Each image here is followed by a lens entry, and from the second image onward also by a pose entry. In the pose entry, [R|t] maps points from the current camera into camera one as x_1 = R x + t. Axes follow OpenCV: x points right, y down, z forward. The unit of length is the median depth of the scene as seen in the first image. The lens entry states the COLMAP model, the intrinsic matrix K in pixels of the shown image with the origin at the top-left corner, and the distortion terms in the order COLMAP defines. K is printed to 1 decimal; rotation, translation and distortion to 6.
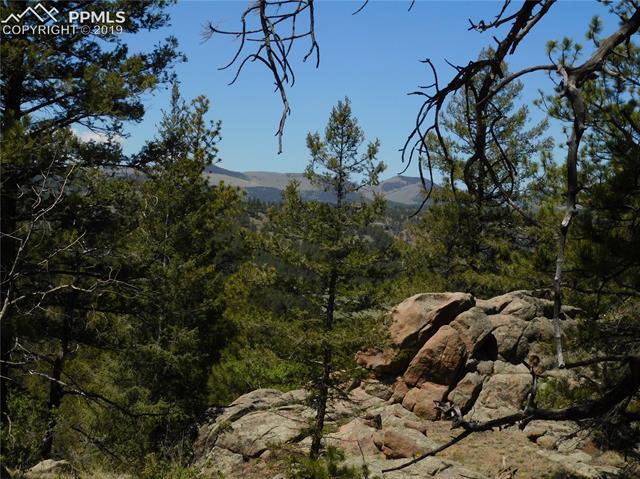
lens RADIAL K [[1228.7, 0, 320.5], [0, 1228.7, 239.4], [0, 0, 1]] dist [-0.055725, 0.000000]
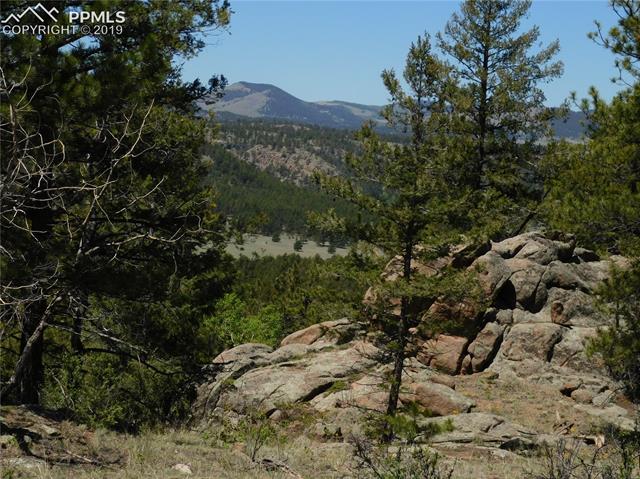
lens RADIAL K [[1497.5, 0, 319.6], [0, 1497.5, 239.8], [0, 0, 1]] dist [-0.134383, 0.000000]
pose [[0.993891, -0.005889, 0.110205, -0.128342], [0.000067, 0.998607, 0.052758, -0.012093], [-0.110363, -0.052428, 0.992508, -0.091010]]
